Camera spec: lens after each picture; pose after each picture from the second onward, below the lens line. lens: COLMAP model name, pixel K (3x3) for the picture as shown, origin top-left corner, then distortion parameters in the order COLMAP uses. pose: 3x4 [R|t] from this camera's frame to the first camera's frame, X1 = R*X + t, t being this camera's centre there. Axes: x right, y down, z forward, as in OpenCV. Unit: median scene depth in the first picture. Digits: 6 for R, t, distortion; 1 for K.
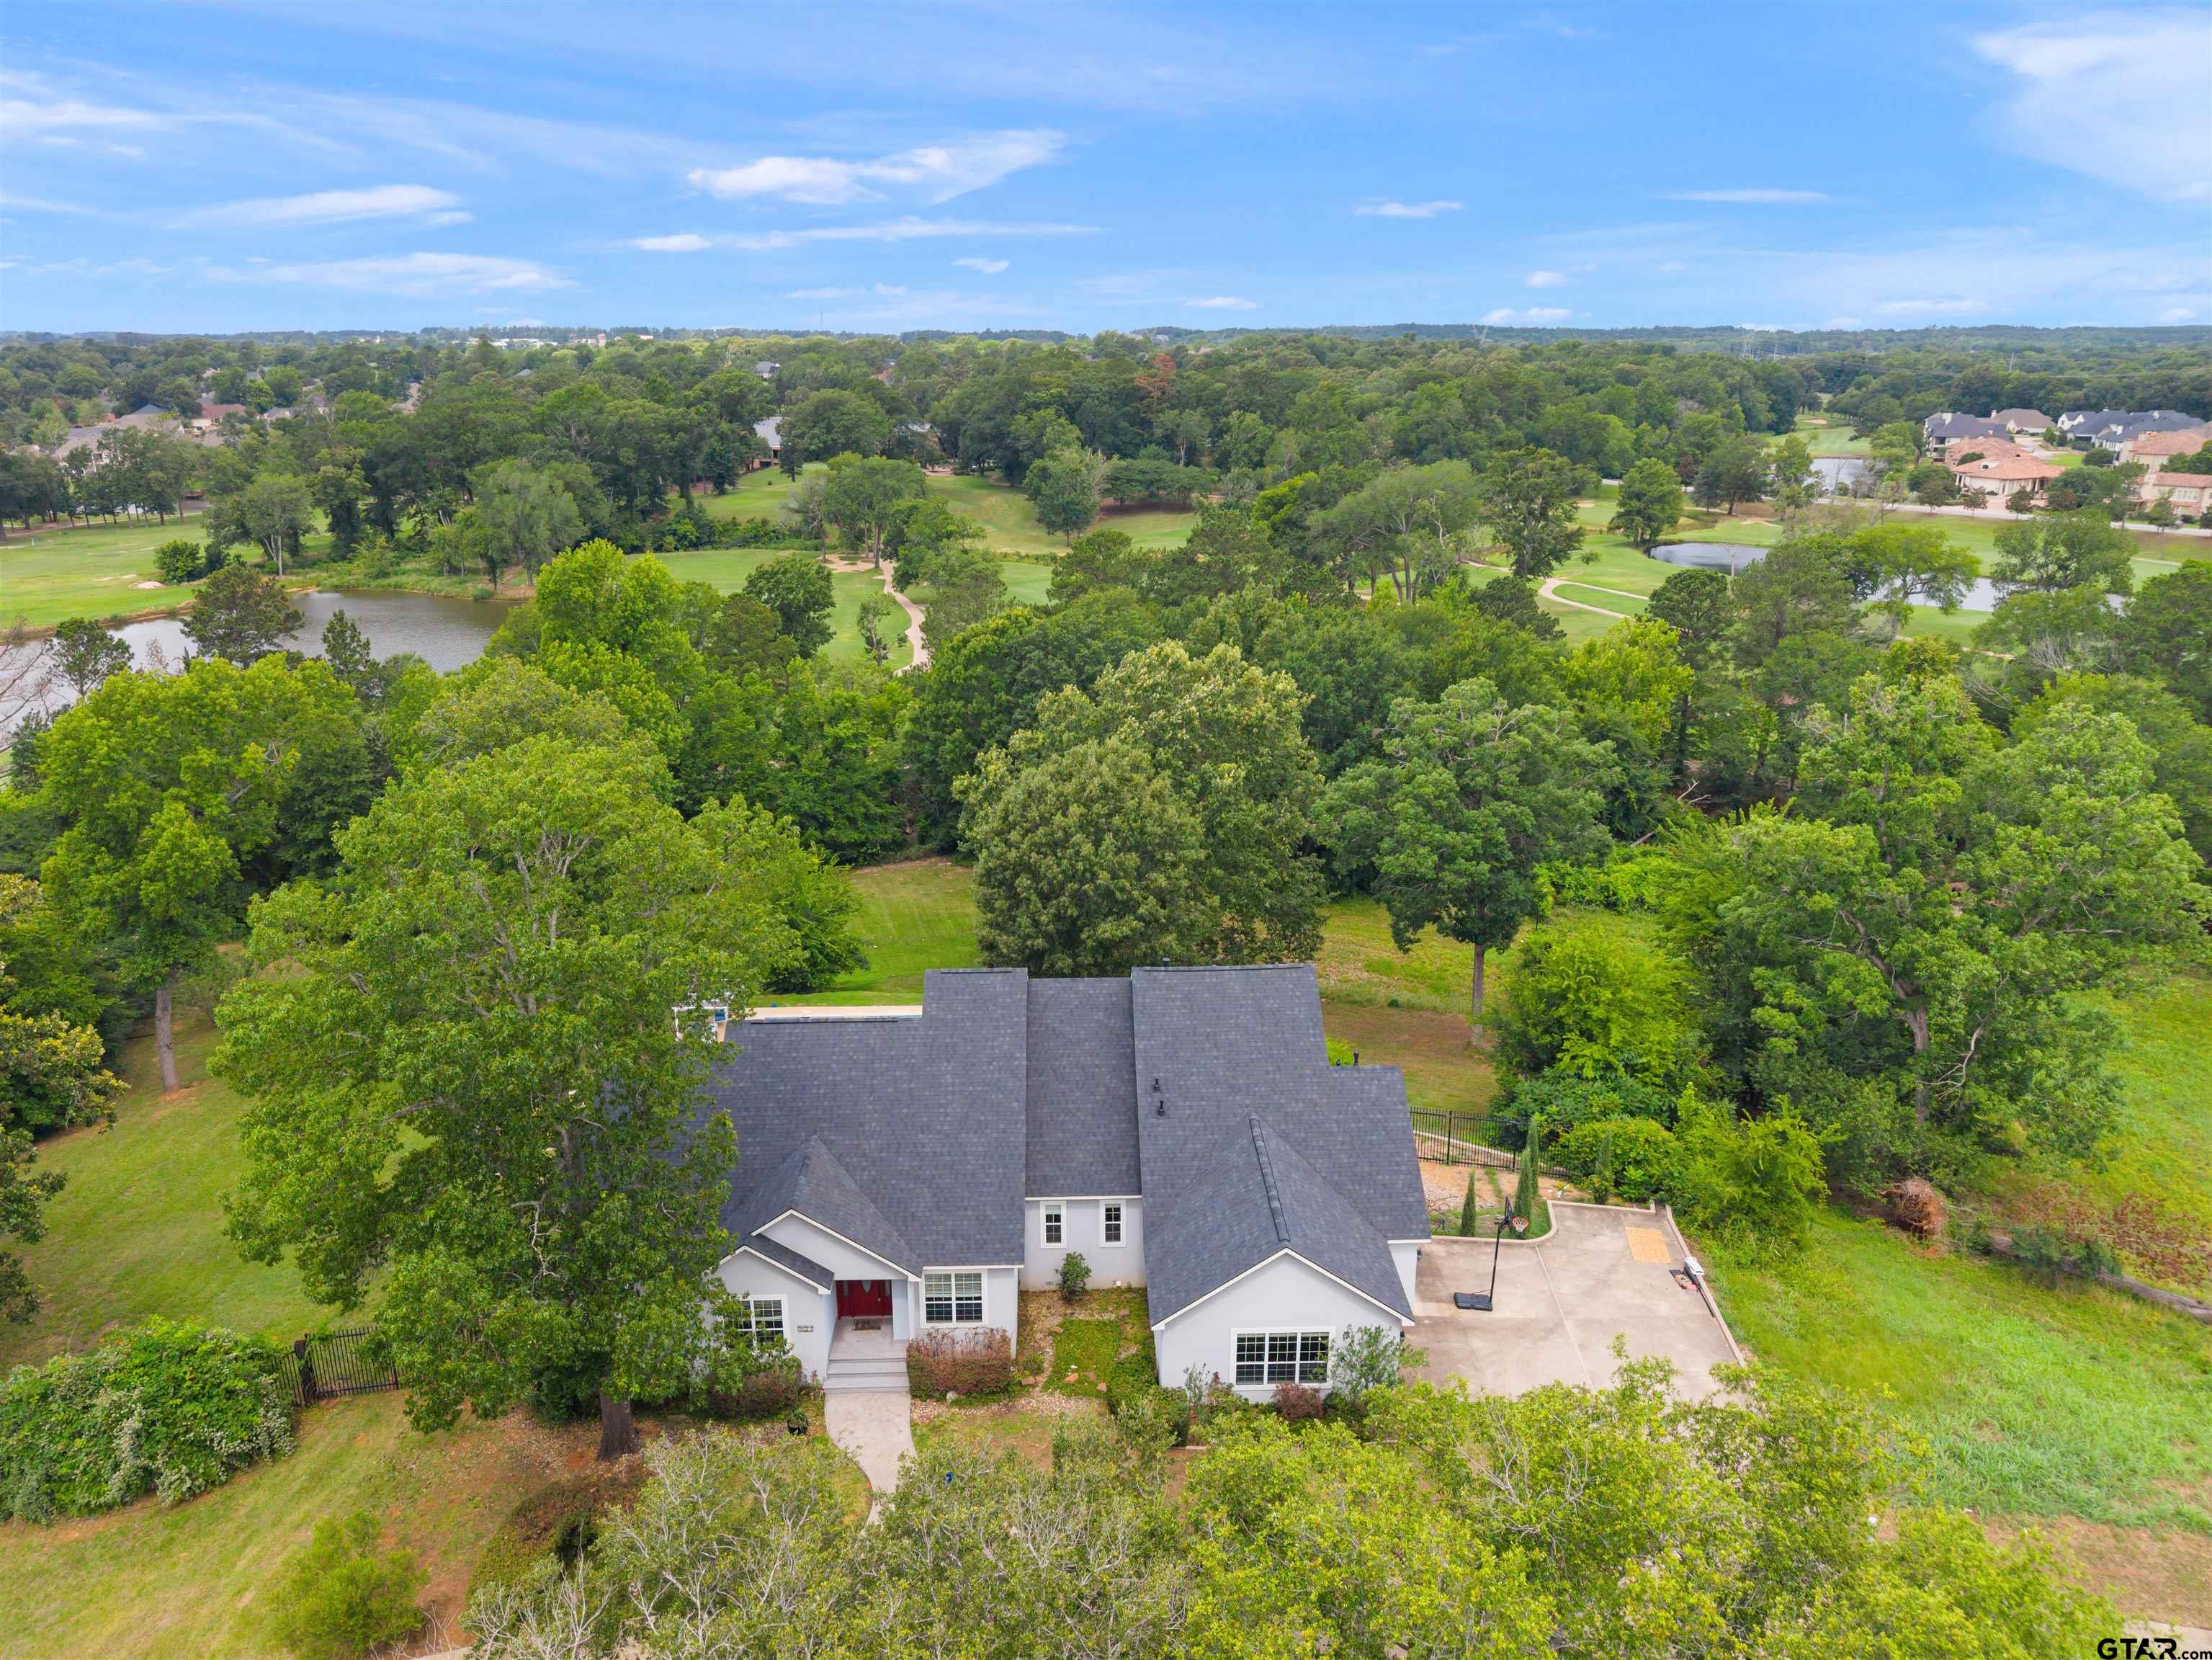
lens RADIAL K [[1519.5, 0, 1114.2], [0, 1519.5, 828.0], [0, 0, 1]] dist [-0.000057, -0.008727]
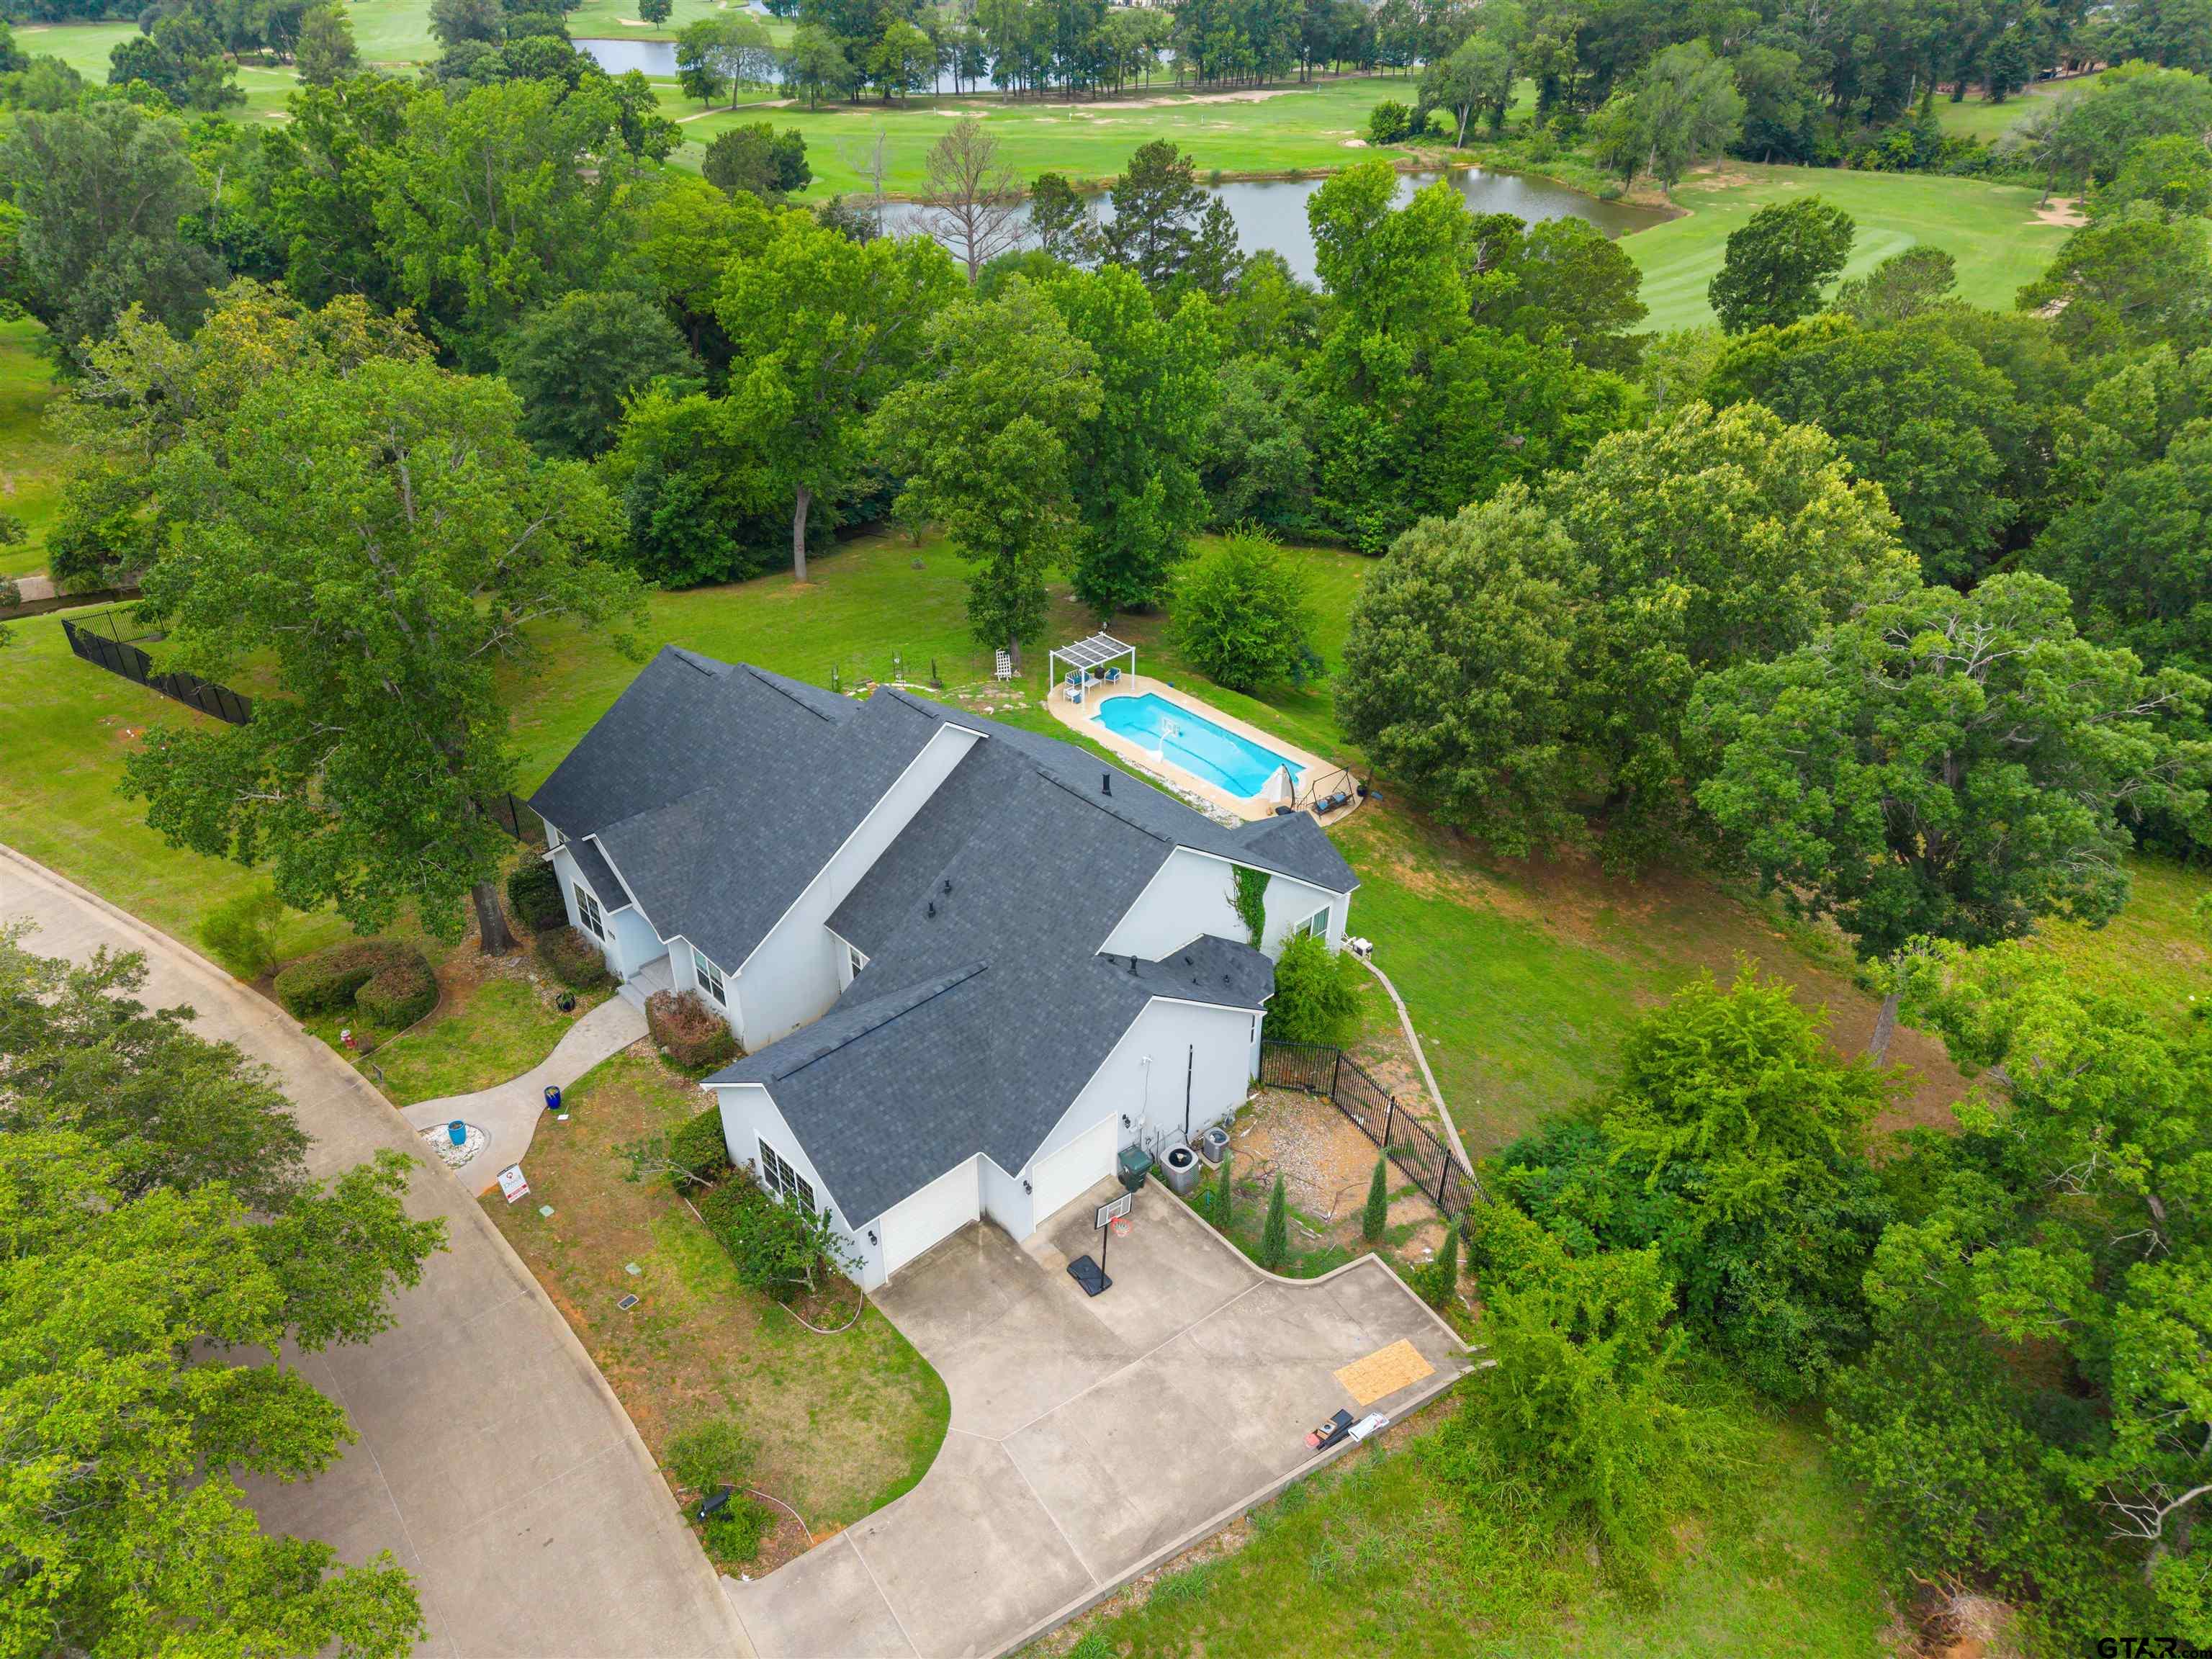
lens RADIAL K [[1519.3, 0, 1108.0], [0, 1519.3, 822.5], [0, 0, 1]] dist [-0.000057, -0.008727]
pose [[0.651825, 0.400209, -0.644172, 0.132593], [-0.228691, 0.913605, 0.336194, -0.038833], [0.723067, -0.071823, 0.687034, 0.087849]]
